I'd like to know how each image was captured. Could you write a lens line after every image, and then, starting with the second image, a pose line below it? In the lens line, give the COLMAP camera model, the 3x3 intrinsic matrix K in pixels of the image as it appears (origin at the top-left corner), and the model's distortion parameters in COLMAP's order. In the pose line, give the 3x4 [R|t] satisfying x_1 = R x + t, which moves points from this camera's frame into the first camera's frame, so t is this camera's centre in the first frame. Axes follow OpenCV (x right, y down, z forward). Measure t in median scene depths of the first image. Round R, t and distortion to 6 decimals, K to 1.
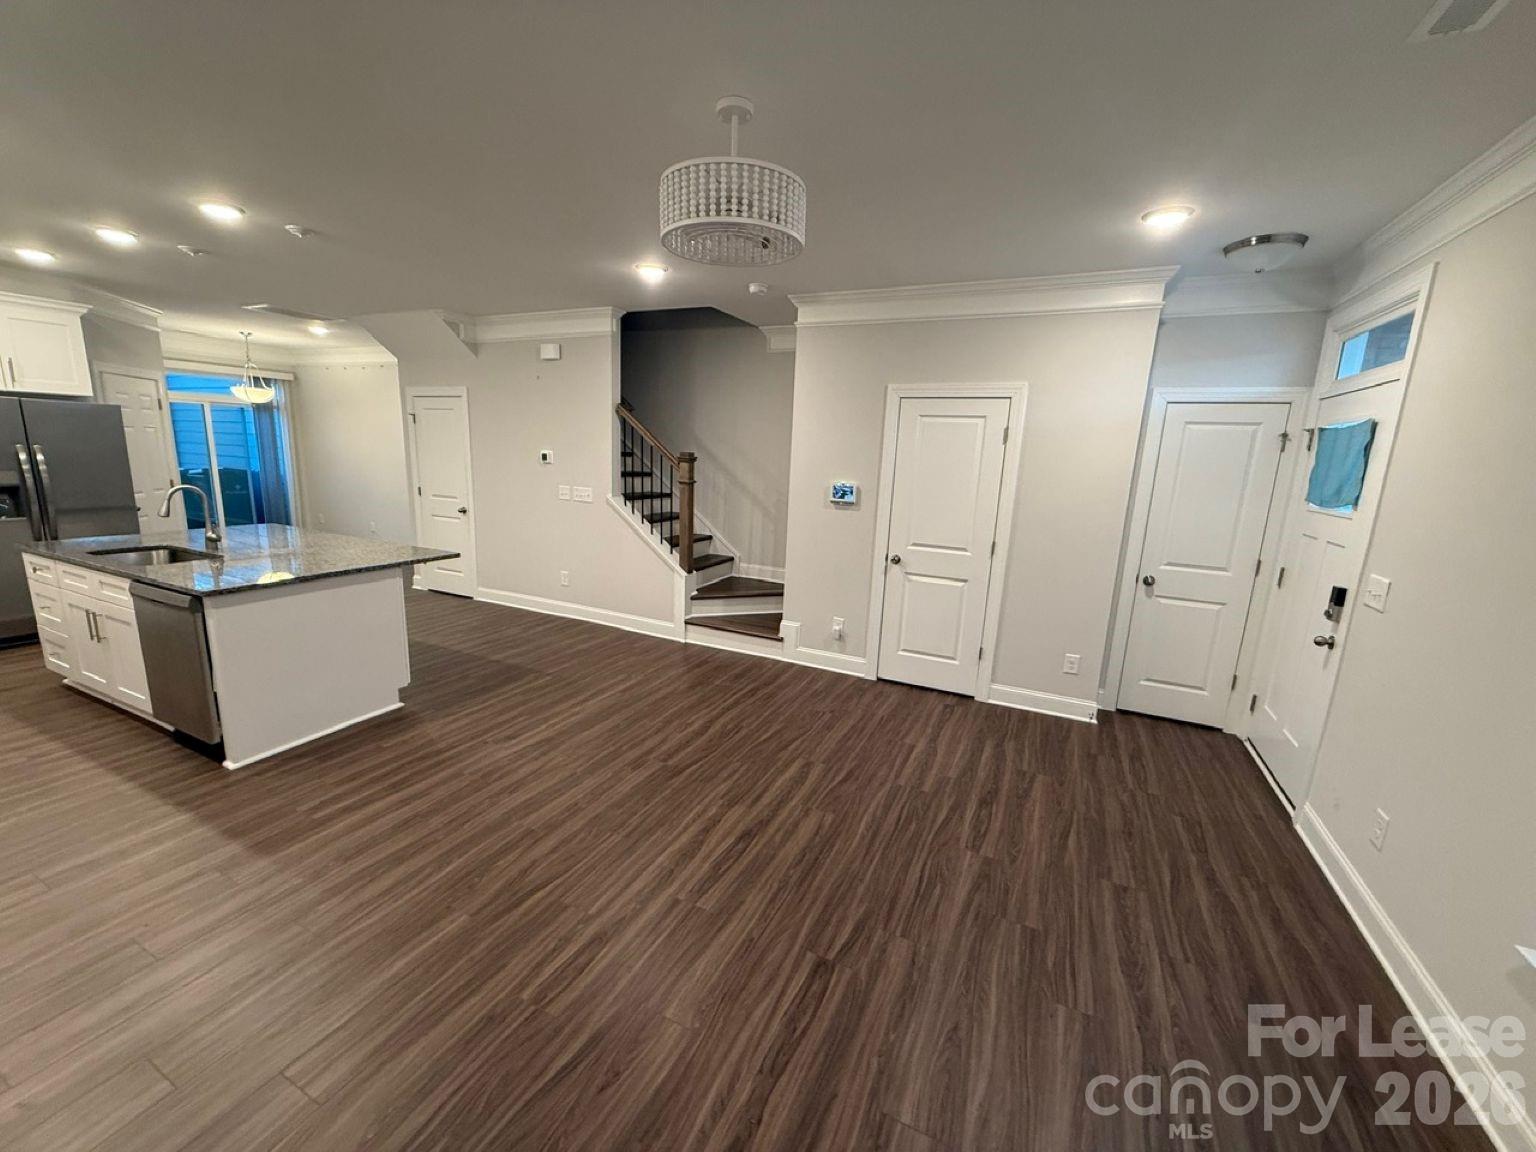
lens RADIAL K [[613.4, 0, 768.2], [0, 613.4, 575.1], [0, 0, 1]] dist [-0.000231, 0.000024]
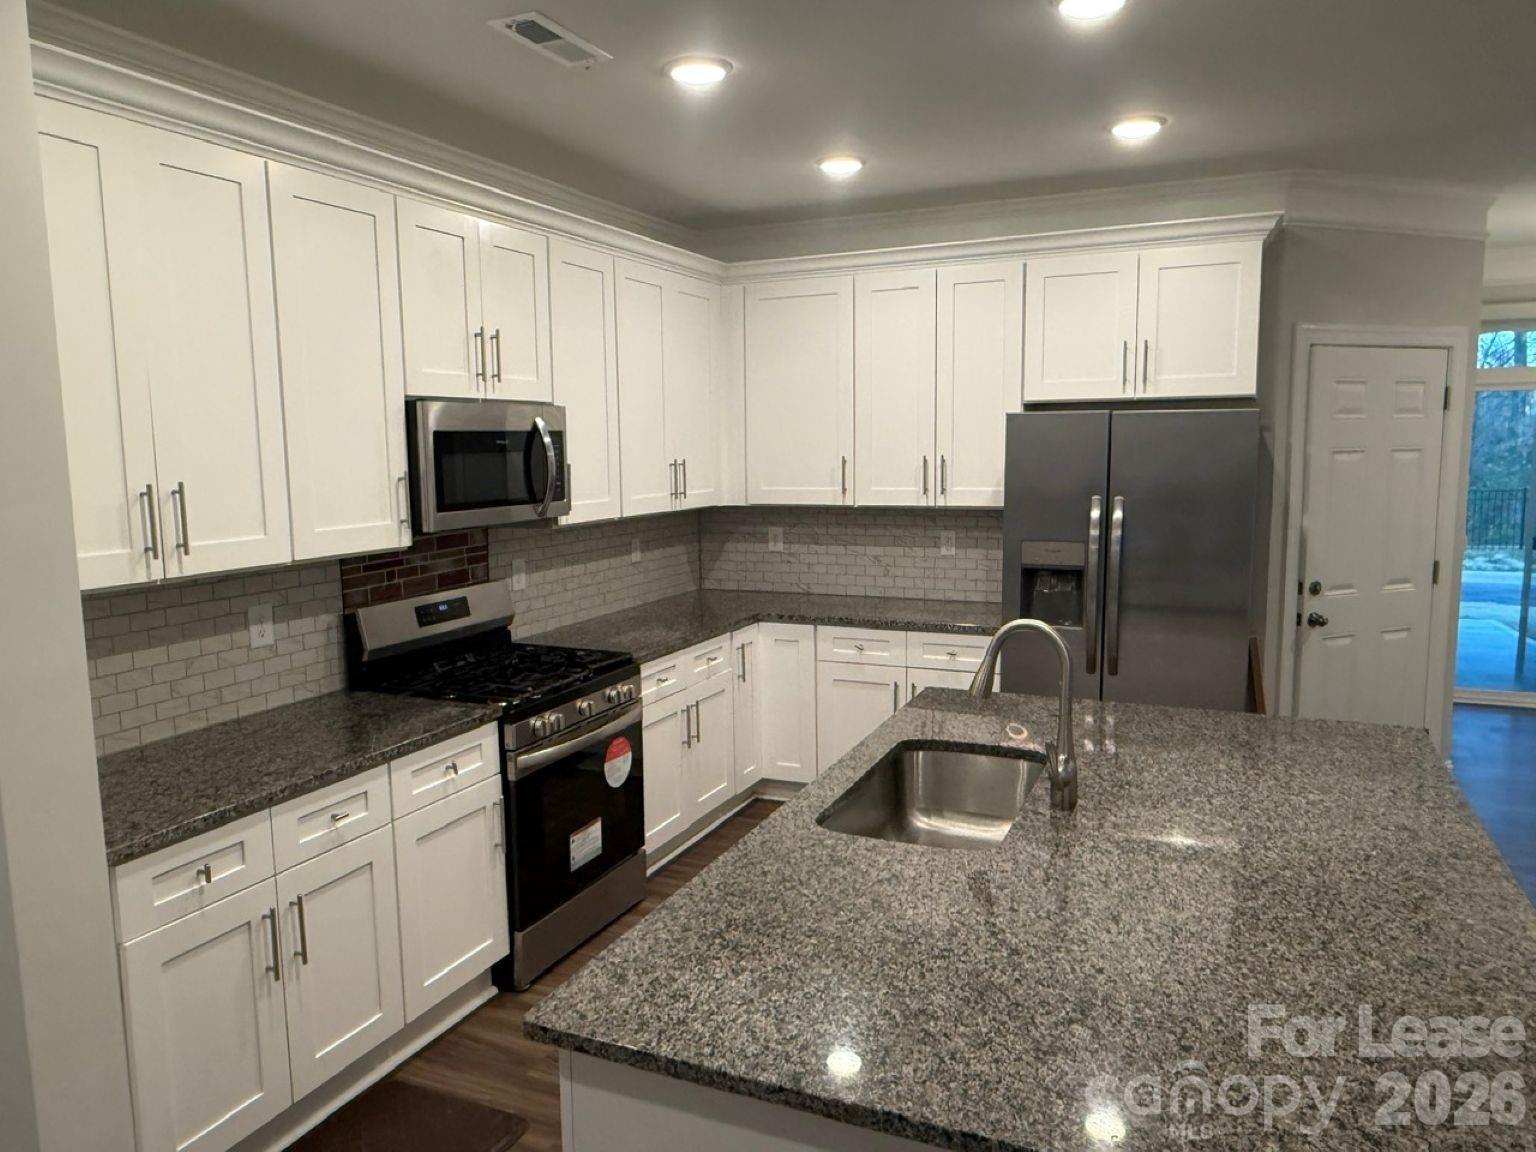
lens RADIAL K [[1052.5, 0, 769.7], [0, 1052.5, 575.2], [0, 0, 1]] dist [0.016233, -0.013181]
pose [[0.024012, 0.081212, -0.996408, -0.254872], [-0.185493, 0.979750, 0.075384, -0.149614], [0.982352, 0.183017, 0.038590, 0.654733]]
